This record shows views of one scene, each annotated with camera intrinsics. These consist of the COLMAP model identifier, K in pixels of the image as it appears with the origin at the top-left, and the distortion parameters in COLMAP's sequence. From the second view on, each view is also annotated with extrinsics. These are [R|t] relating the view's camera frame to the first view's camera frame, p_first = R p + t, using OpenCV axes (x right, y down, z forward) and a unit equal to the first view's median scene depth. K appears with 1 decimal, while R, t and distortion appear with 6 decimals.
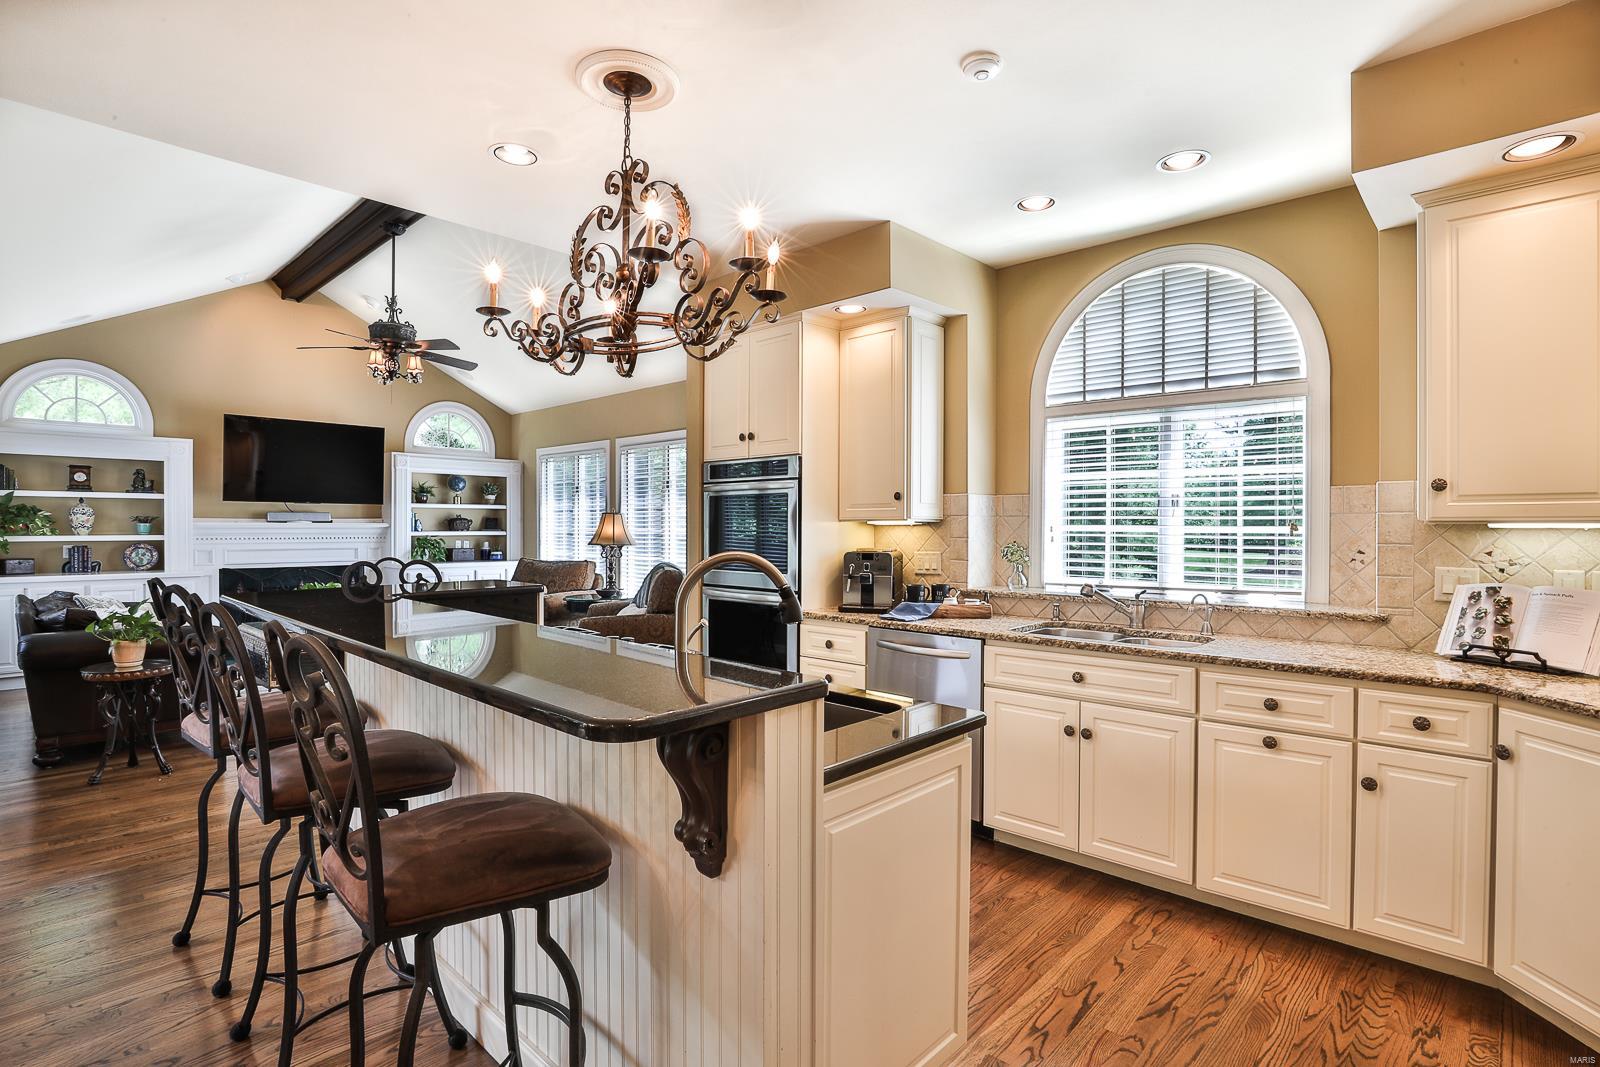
lens RADIAL K [[785.7, 0, 792.2], [0, 785.7, 531.6], [0, 0, 1]] dist [-0.031275, 0.009864]
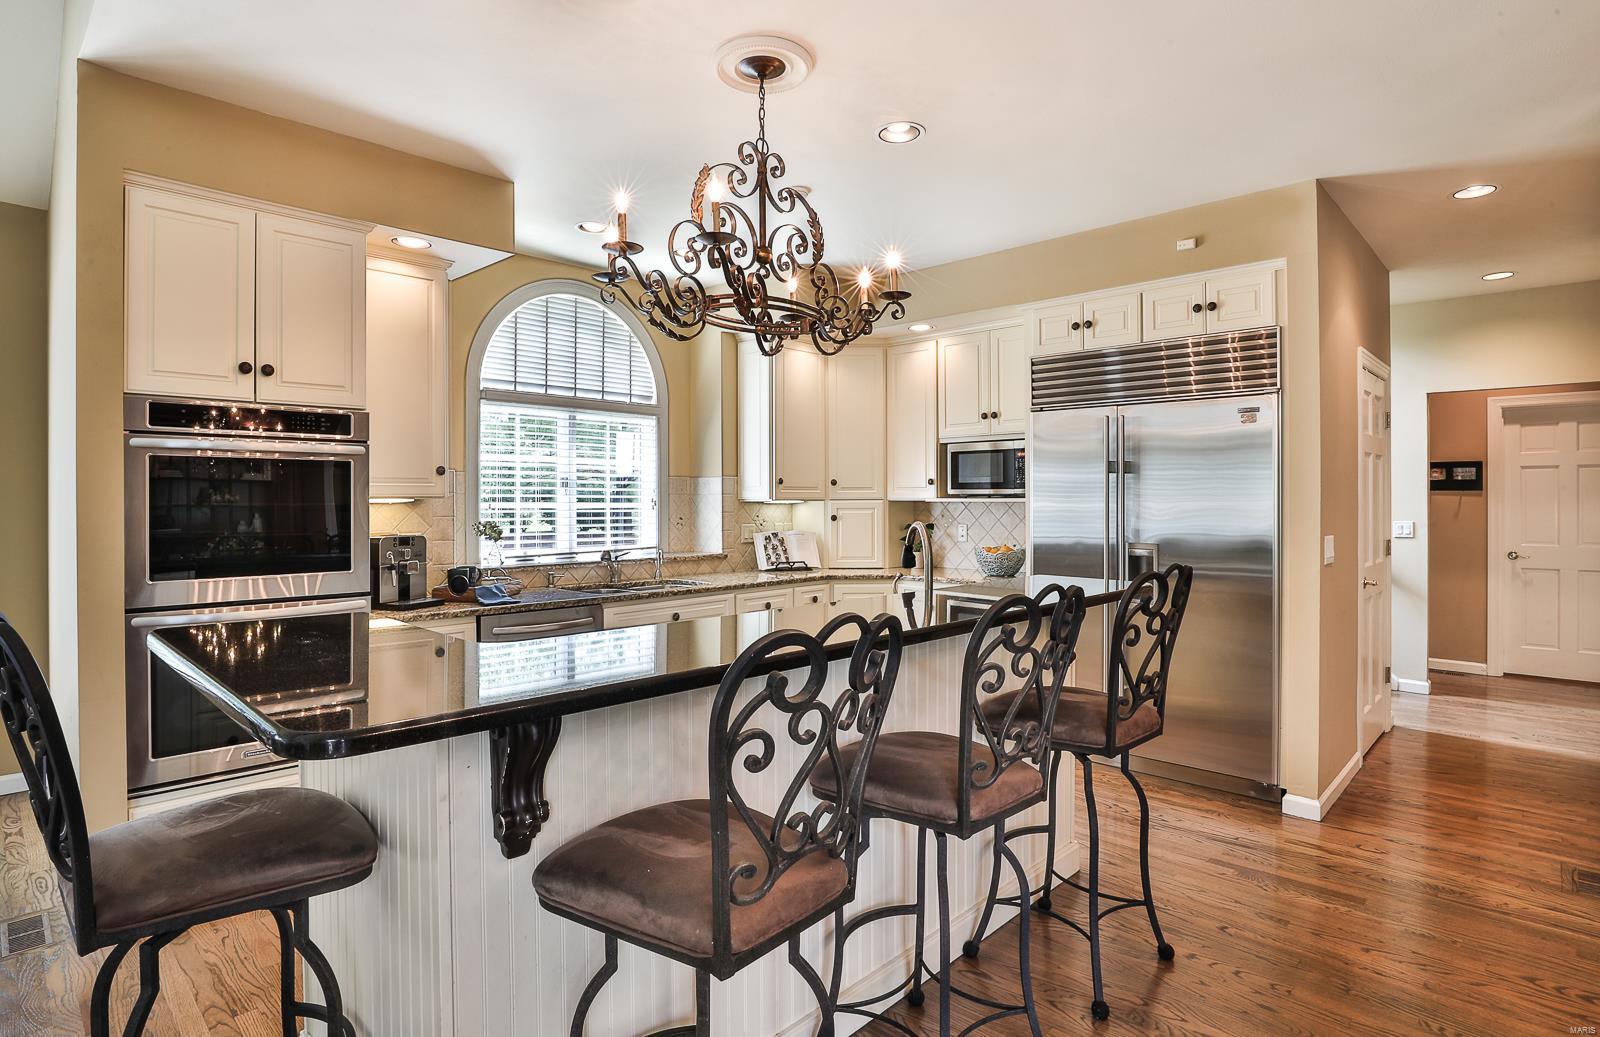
lens RADIAL K [[821.3, 0, 797.4], [0, 821.3, 502.7], [0, 0, 1]] dist [-0.000156, -0.000087]
pose [[0.005514, -0.006111, 0.999966, -0.462315], [0.006572, 0.999960, 0.006074, -0.007307], [-0.999963, 0.006539, 0.005554, 0.347990]]
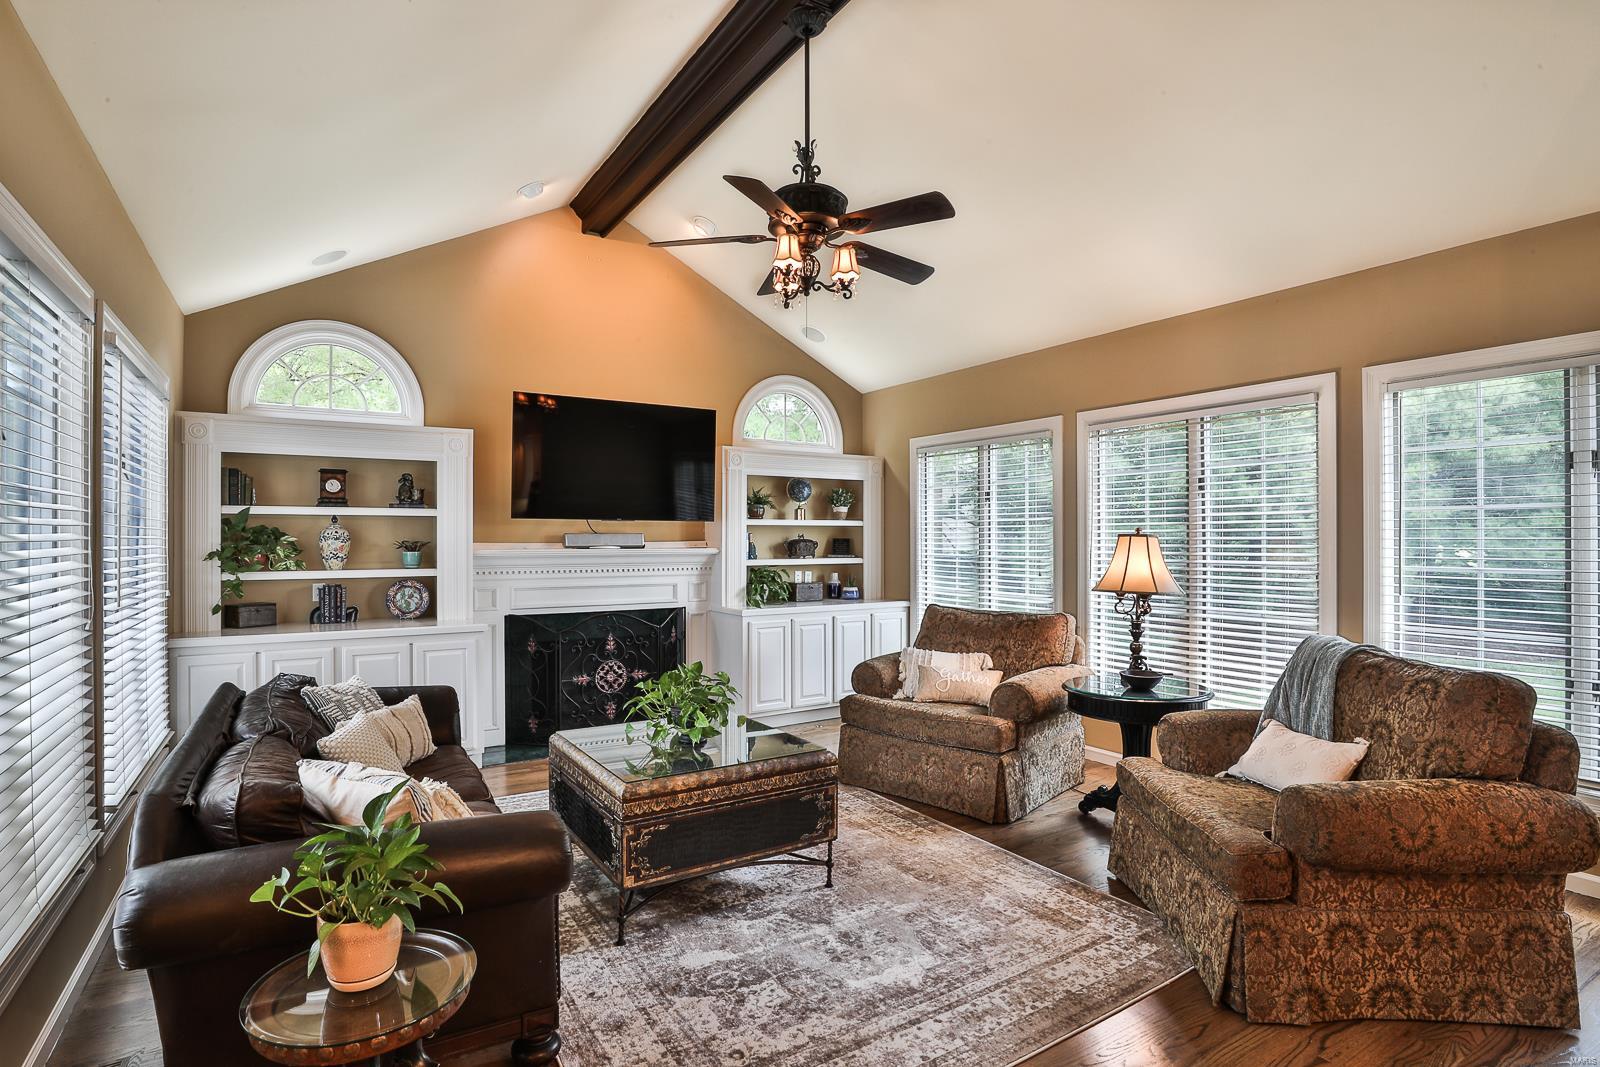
lens RADIAL K [[785.7, 0, 792.2], [0, 785.7, 531.6], [0, 0, 1]] dist [-0.031275, 0.009864]
pose [[0.968603, -0.001597, -0.248609, -0.342119], [-0.001103, 0.999942, -0.010721, -0.022178], [0.248612, 0.010659, 0.968545, 0.415938]]
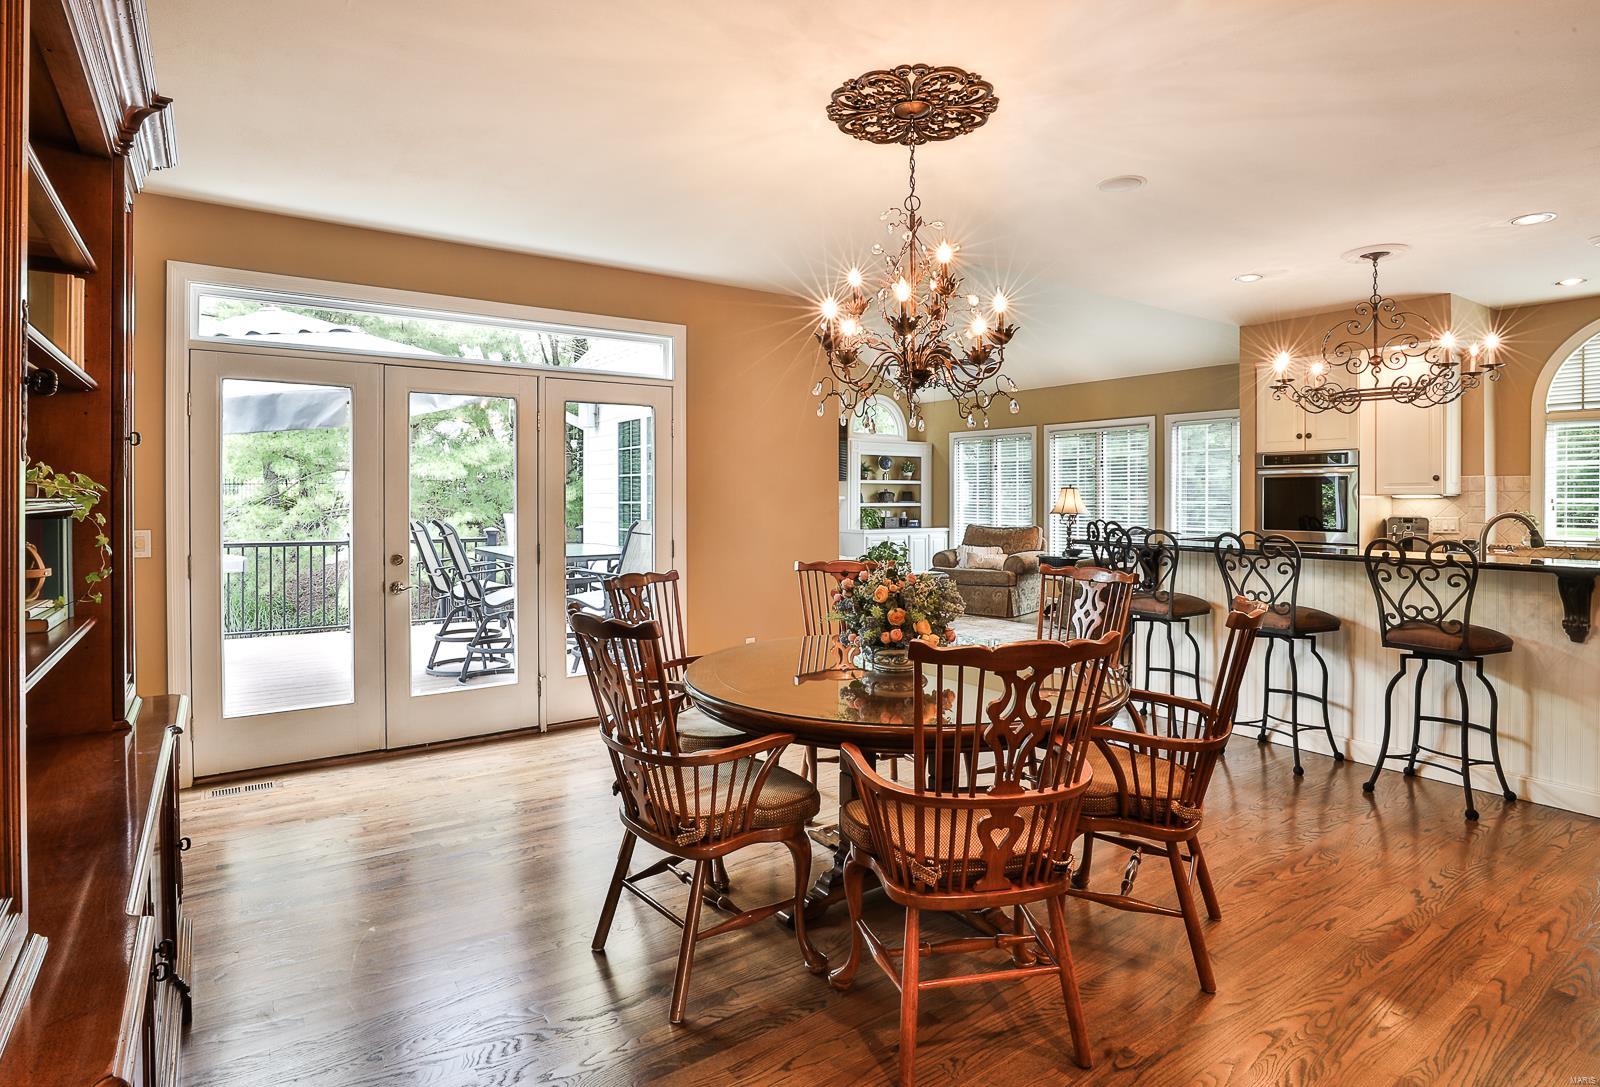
lens RADIAL K [[855.0, 0, 794.2], [0, 855.0, 527.5], [0, 0, 1]] dist [-0.030011, 0.000071]
pose [[0.983096, 0.004475, -0.183035, -0.428944], [0.000648, 0.999610, 0.027920, 0.000859], [0.183089, -0.027567, 0.982710, -0.419889]]
